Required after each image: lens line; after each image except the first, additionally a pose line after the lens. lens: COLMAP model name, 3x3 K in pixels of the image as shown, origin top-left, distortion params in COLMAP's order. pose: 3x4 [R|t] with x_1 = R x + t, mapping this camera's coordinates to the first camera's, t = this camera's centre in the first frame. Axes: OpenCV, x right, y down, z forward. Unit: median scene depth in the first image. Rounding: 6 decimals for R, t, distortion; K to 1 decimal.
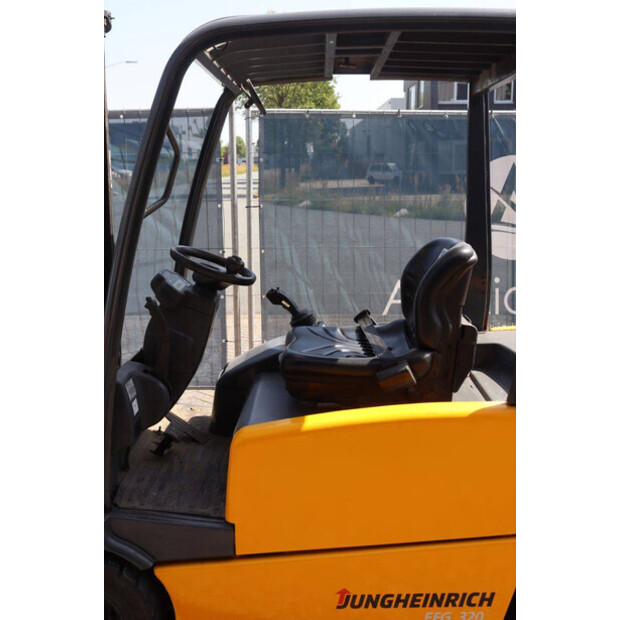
lens RADIAL K [[680.2, 0, 303.6], [0, 680.2, 305.9], [0, 0, 1]] dist [-0.010129, 0.000000]
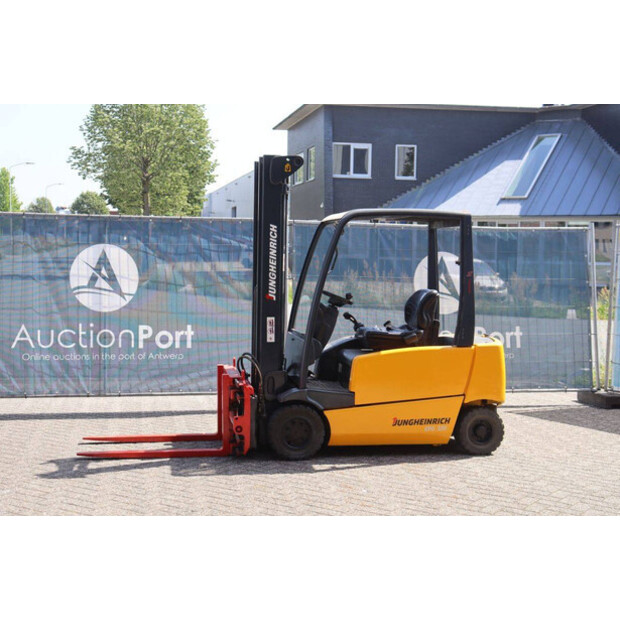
lens RADIAL K [[944.1, 0, 310.2], [0, 944.1, 310.0], [0, 0, 1]] dist [0.133114, 0.000000]
pose [[0.982123, 0.014217, 0.187700, -0.442524], [0.010745, 0.991283, -0.131309, 0.222456], [-0.187931, 0.130979, 0.973410, -1.183869]]
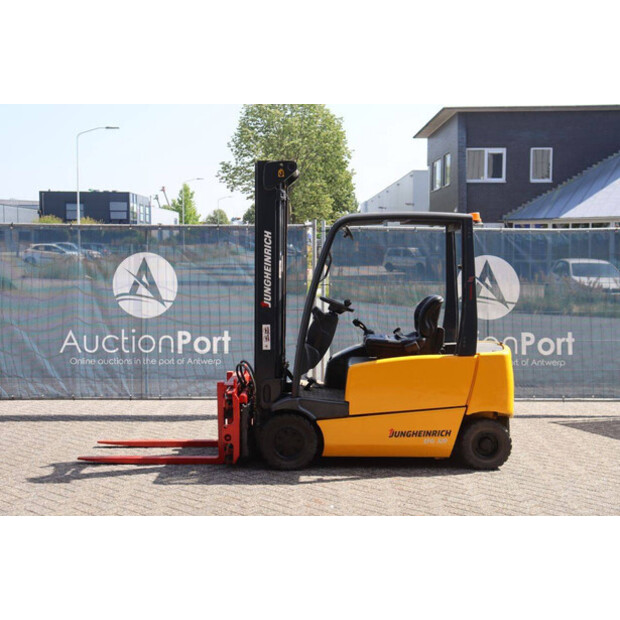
lens RADIAL K [[895.7, 0, 310.3], [0, 895.7, 310.5], [0, 0, 1]] dist [0.106928, 0.000000]
pose [[0.999855, 0.011784, 0.012266, -0.134532], [-0.010056, 0.991139, -0.132445, 0.196888], [-0.013718, 0.132303, 0.991114, -1.098478]]
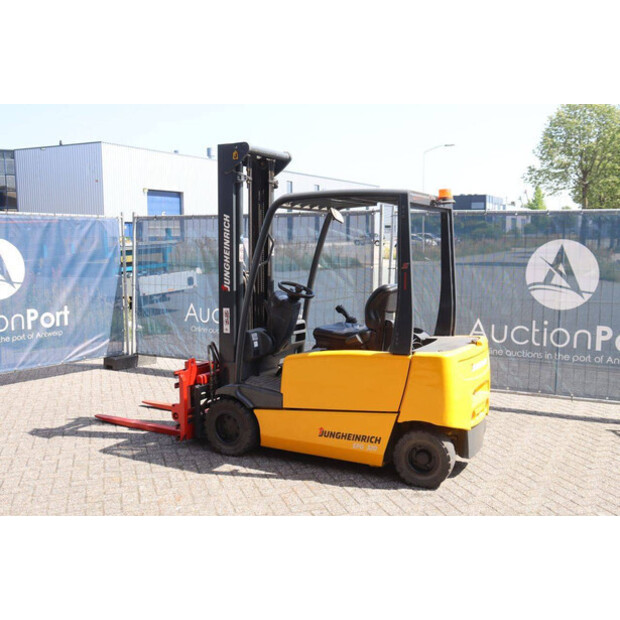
lens RADIAL K [[662.9, 0, 305.7], [0, 662.9, 308.8], [0, 0, 1]] dist [-0.063530, 0.000000]
pose [[0.888688, 0.055484, -0.455142, 0.471679], [-0.096694, 0.993006, -0.067747, 0.079019], [0.448200, 0.104216, 0.887838, -0.500419]]
